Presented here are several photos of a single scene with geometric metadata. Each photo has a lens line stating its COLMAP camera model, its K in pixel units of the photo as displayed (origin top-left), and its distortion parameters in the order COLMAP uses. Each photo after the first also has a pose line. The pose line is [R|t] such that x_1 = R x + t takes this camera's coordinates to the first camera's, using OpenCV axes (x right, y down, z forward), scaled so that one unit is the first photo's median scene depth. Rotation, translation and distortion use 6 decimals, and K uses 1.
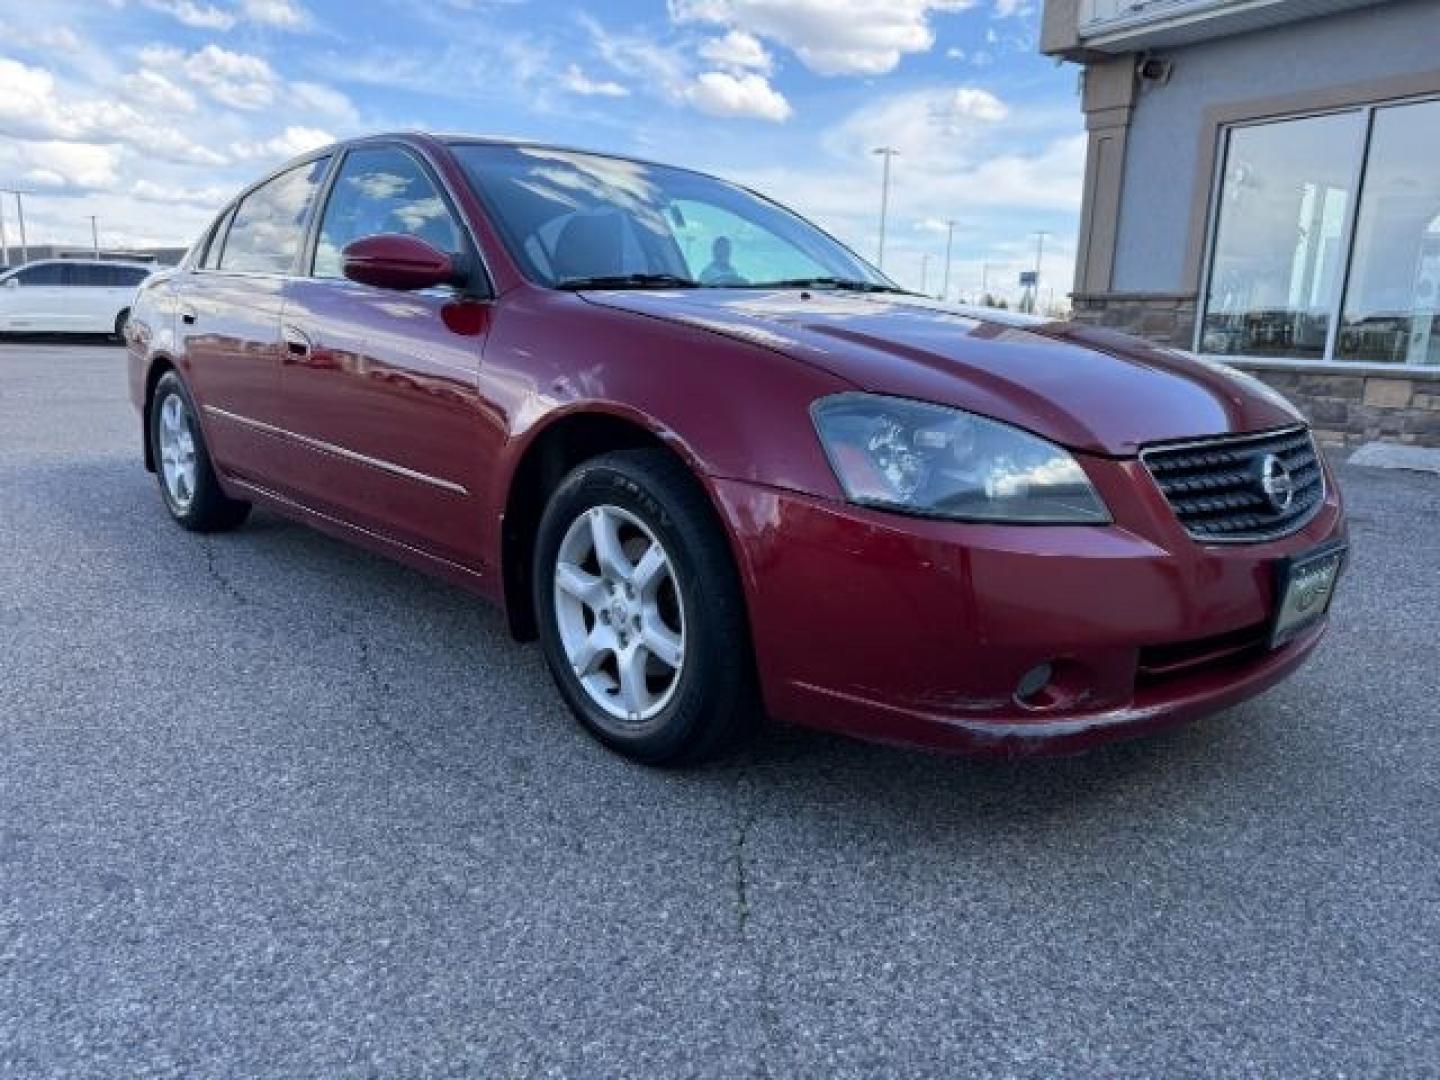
lens RADIAL K [[1030.1, 0, 716.5], [0, 1030.1, 537.1], [0, 0, 1]] dist [0.007777, -0.012816]
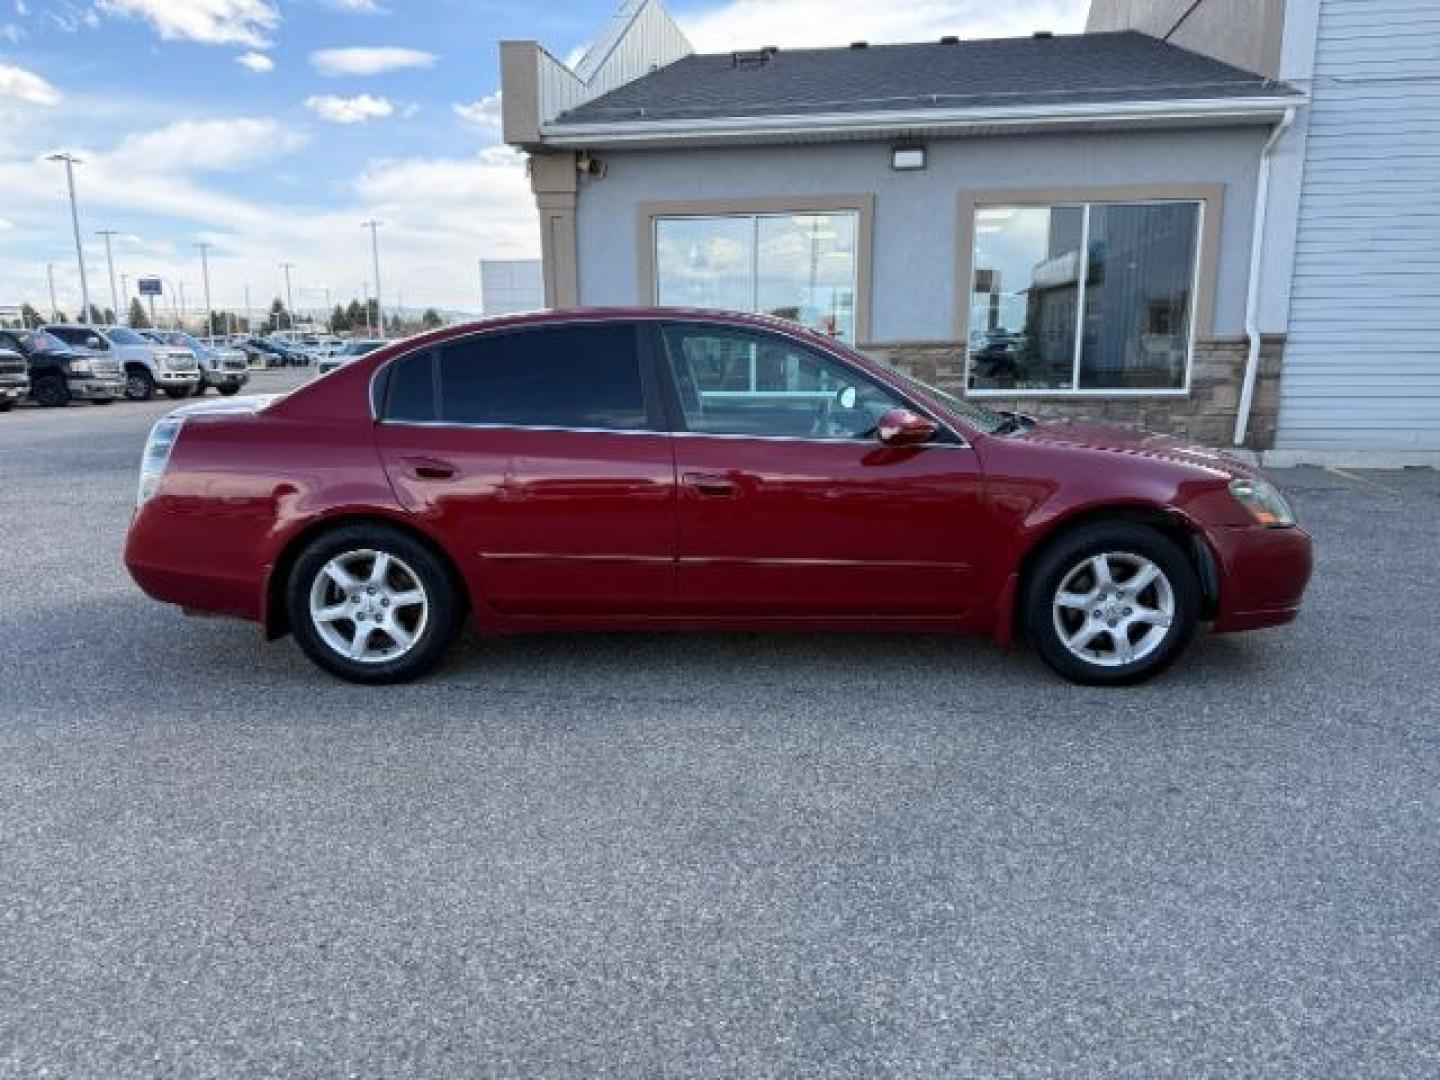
lens RADIAL K [[1030.1, 0, 717.2], [0, 1030.1, 544.8], [0, 0, 1]] dist [0.007777, -0.012816]
pose [[0.680695, -0.177166, 0.710821, -0.447294], [0.173466, 0.981701, 0.078566, -0.073800], [-0.711733, 0.069824, 0.698971, 0.046441]]
